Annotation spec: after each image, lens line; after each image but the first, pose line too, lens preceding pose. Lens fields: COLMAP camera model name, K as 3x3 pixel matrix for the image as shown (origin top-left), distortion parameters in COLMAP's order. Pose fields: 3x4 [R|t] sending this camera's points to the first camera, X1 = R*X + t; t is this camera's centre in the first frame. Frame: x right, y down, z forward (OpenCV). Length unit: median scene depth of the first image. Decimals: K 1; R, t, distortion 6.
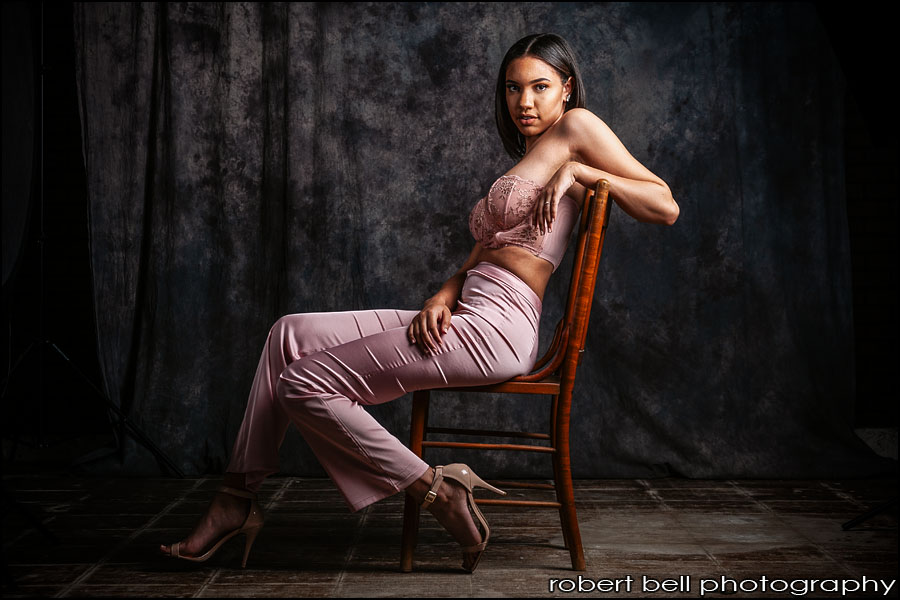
lens RADIAL K [[2054.9, 0, 468.2], [0, 2054.9, 286.3], [0, 0, 1]] dist [0.135652, 0.000000]
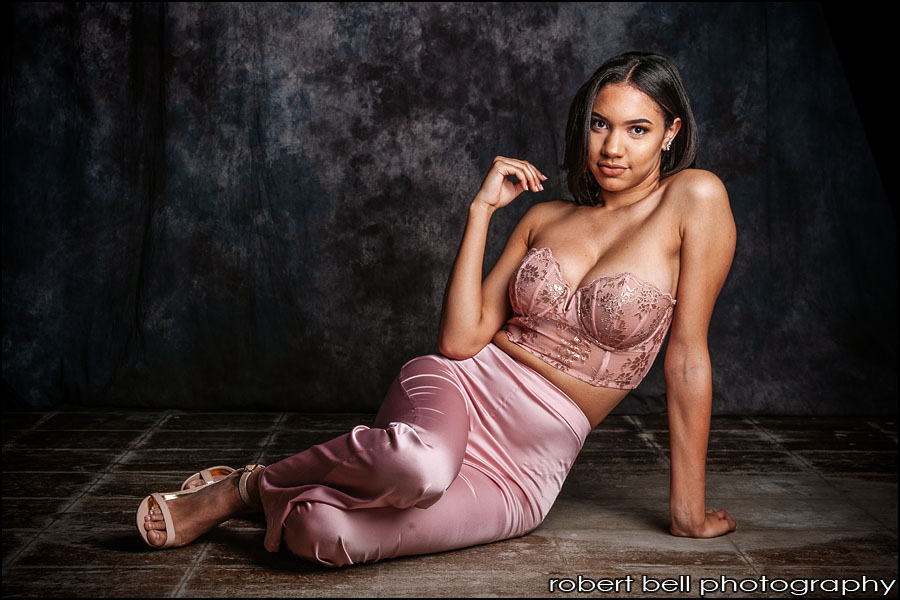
lens RADIAL K [[1916.3, 0, 451.7], [0, 1916.3, 298.7], [0, 0, 1]] dist [0.071326, 0.000000]
pose [[0.999989, 0.004524, 0.001479, 0.016630], [-0.004604, 0.998201, 0.059783, 0.008527], [-0.001206, -0.059790, 0.998210, 0.292379]]
